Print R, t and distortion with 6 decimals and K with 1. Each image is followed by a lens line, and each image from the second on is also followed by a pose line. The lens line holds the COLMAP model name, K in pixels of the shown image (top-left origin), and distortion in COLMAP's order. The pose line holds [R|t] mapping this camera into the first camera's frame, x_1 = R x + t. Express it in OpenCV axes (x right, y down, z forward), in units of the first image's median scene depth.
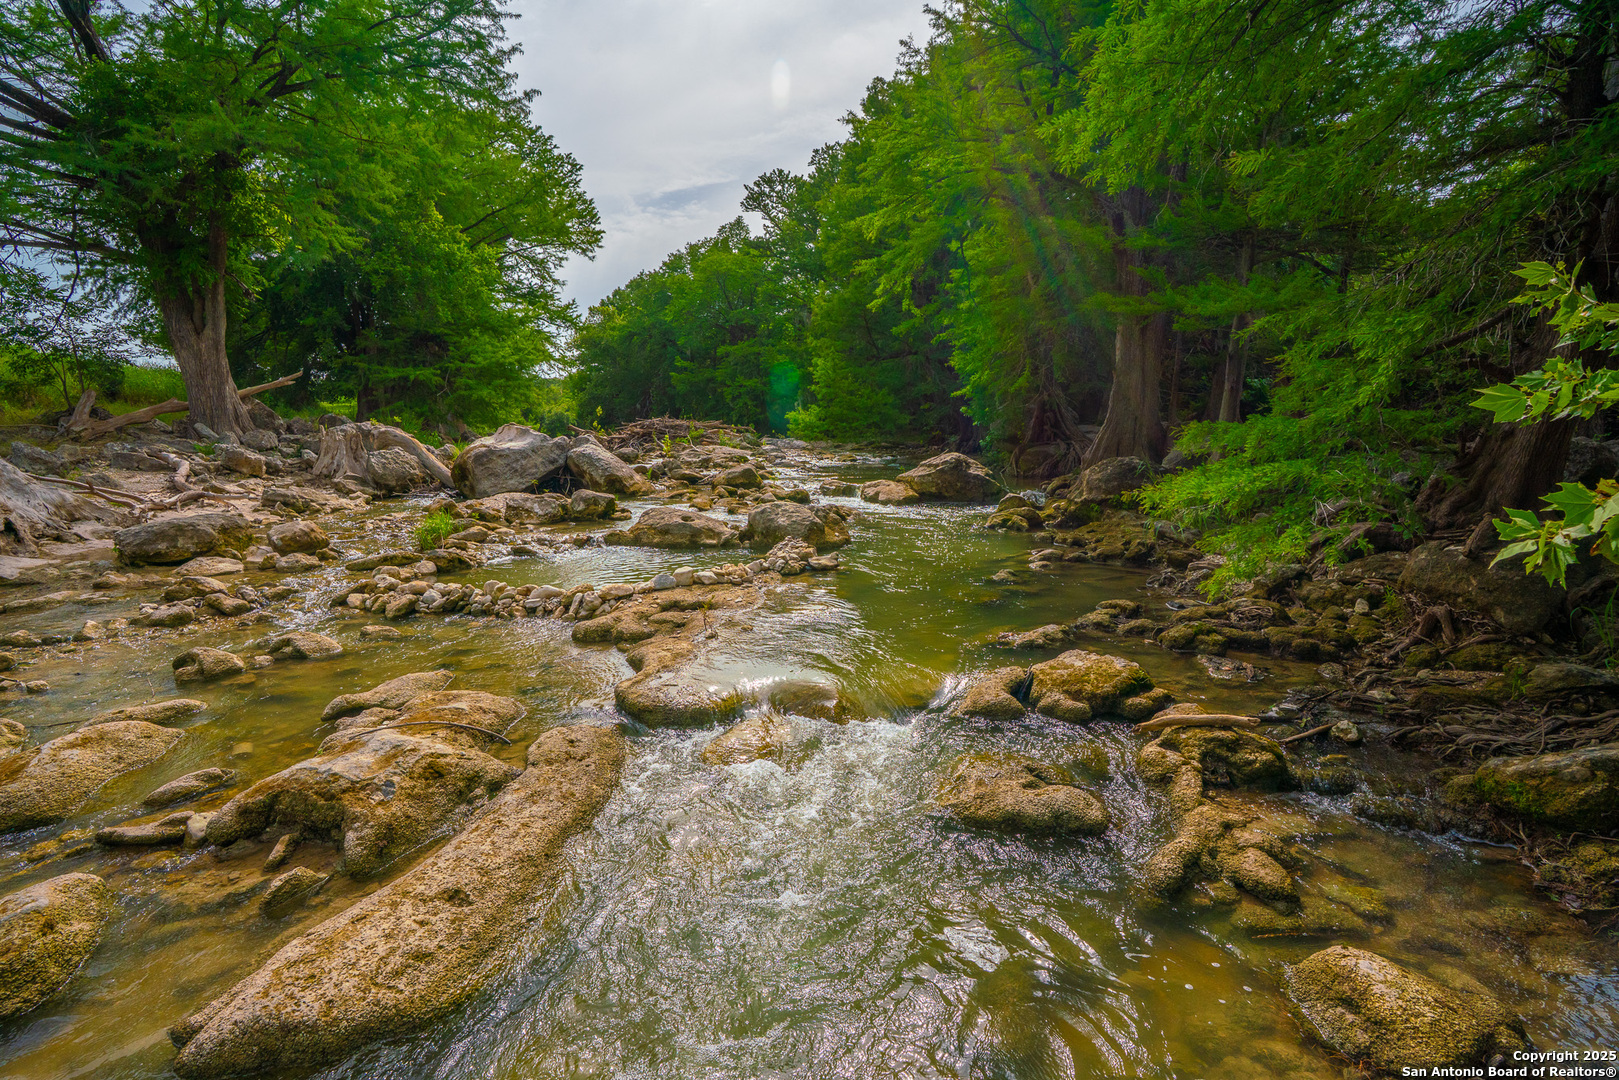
lens RADIAL K [[770.6, 0, 804.3], [0, 770.6, 554.5], [0, 0, 1]] dist [-0.058947, 0.022298]
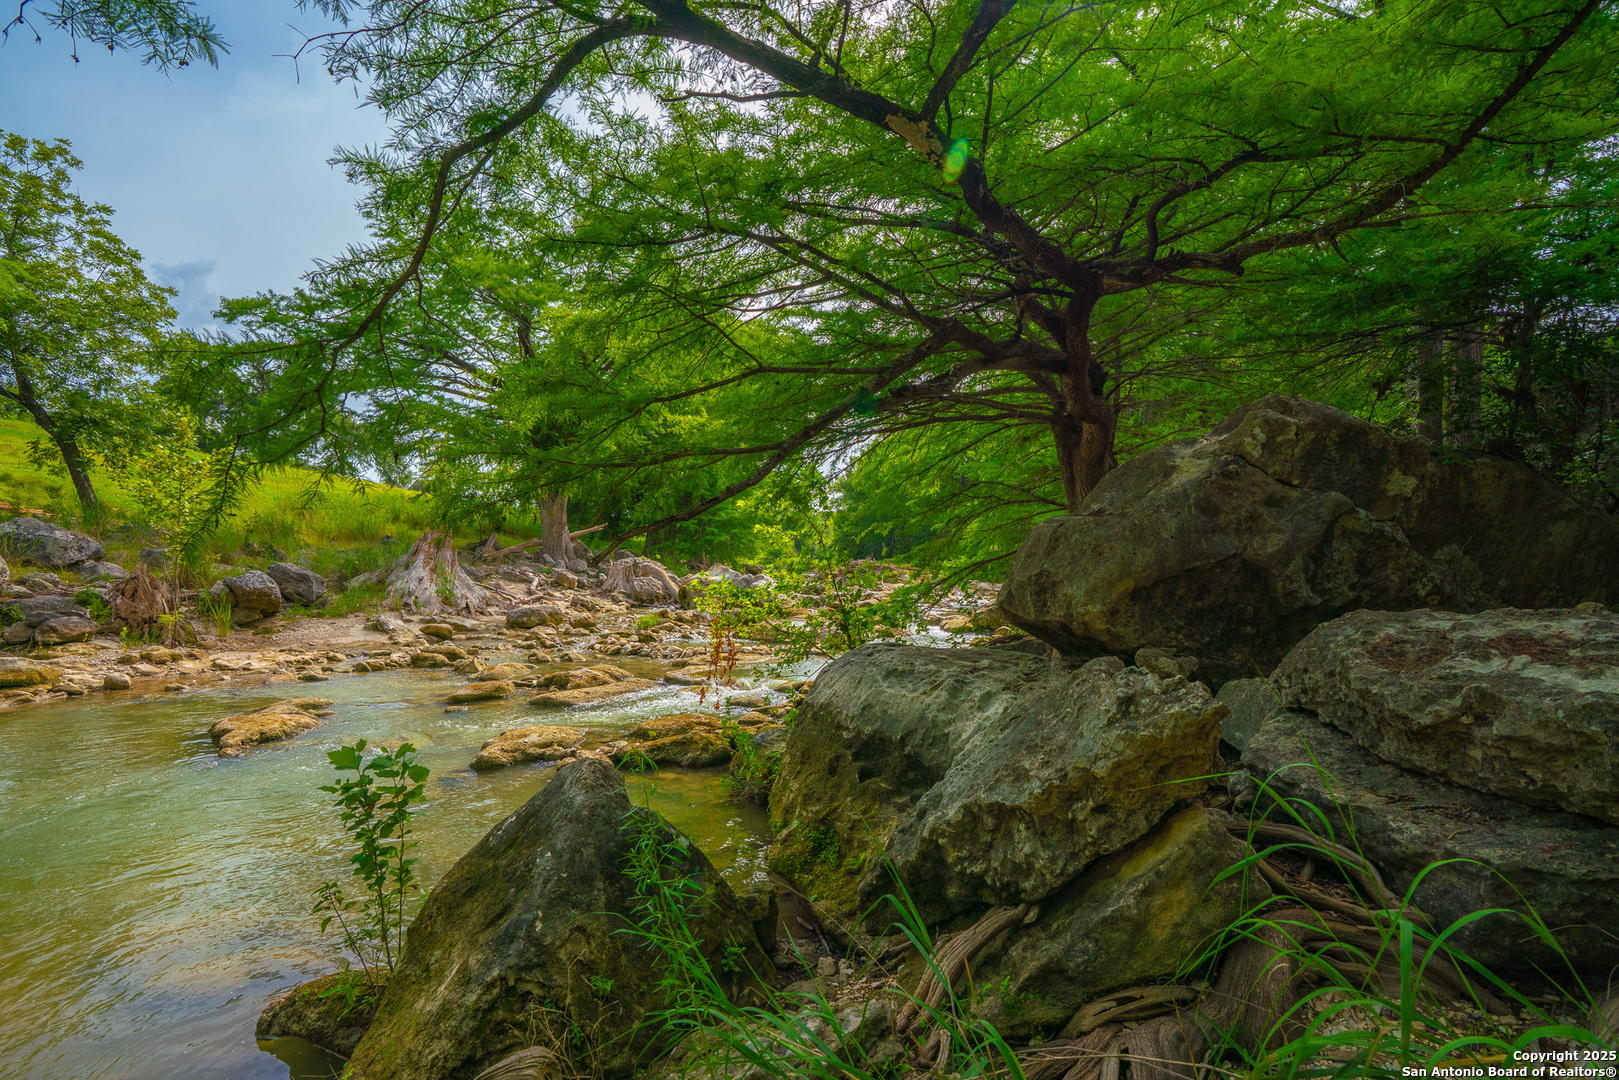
lens RADIAL K [[770.6, 0, 815.8], [0, 770.6, 537.6], [0, 0, 1]] dist [-0.058947, 0.022298]
pose [[0.945468, 0.026546, -0.324631, 0.406082], [-0.089249, 0.979641, -0.179826, 0.051712], [0.313248, 0.198993, 0.928589, -0.526681]]
